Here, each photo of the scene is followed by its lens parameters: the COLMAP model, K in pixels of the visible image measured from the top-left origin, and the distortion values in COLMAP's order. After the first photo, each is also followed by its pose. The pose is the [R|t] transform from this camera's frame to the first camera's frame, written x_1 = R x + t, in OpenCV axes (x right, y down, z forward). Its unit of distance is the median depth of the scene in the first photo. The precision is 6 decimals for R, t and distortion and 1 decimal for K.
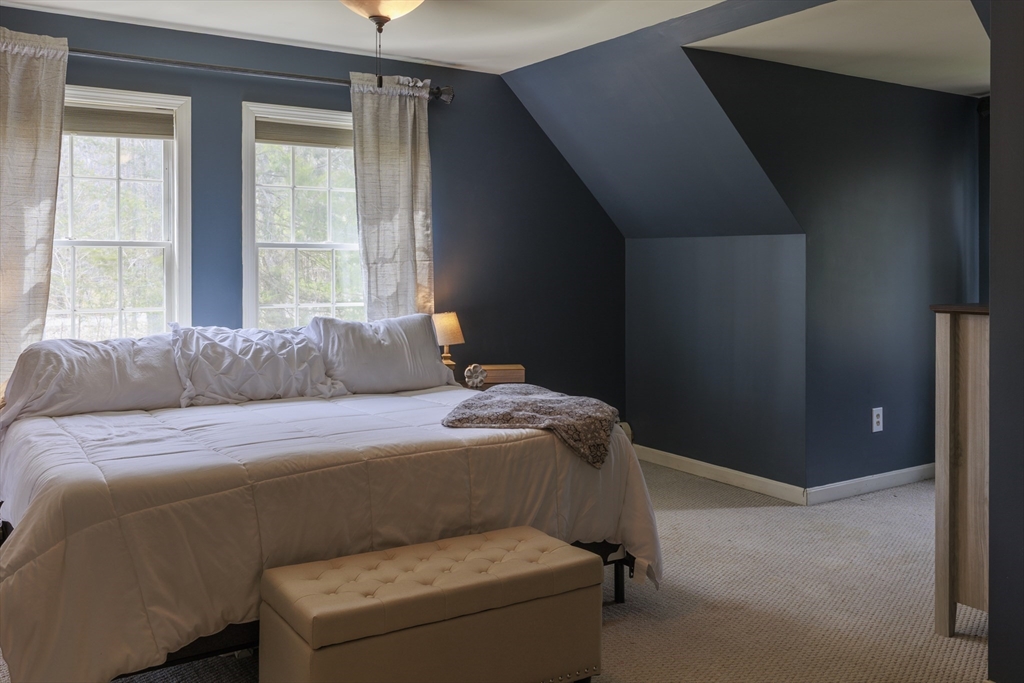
lens RADIAL K [[932.8, 0, 512.8], [0, 932.8, 264.1], [0, 0, 1]] dist [0.006826, 0.000817]
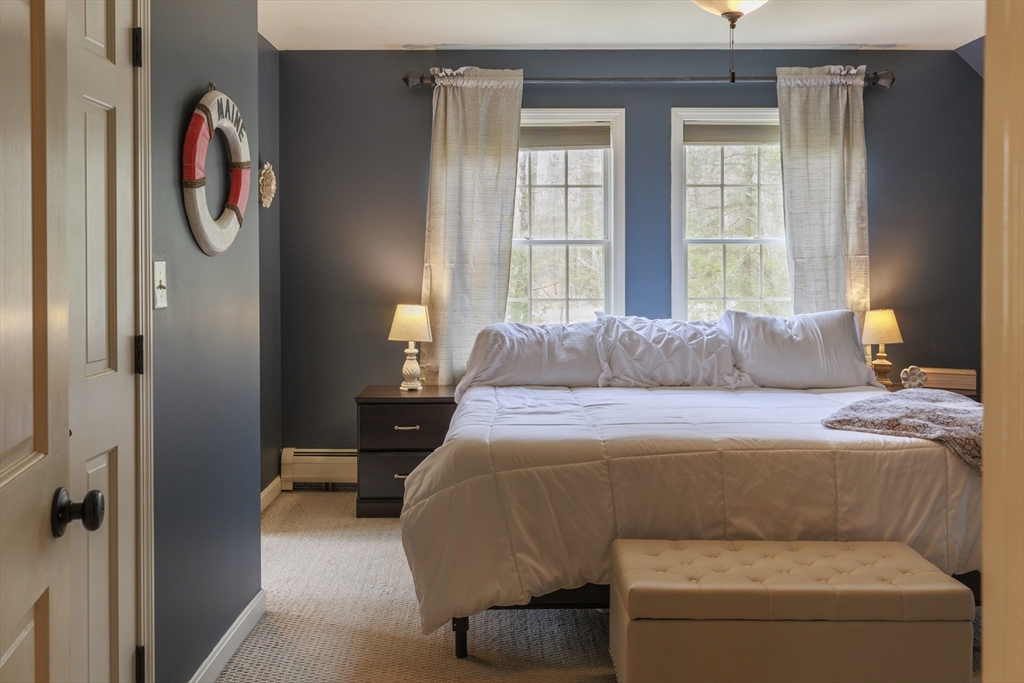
lens RADIAL K [[894.4, 0, 508.0], [0, 894.4, 267.2], [0, 0, 1]] dist [0.000398, 0.002228]
pose [[0.835100, 0.000685, -0.550097, 0.135912], [0.003509, 0.999972, 0.006573, 0.001811], [0.550086, -0.007419, 0.835075, 0.041601]]
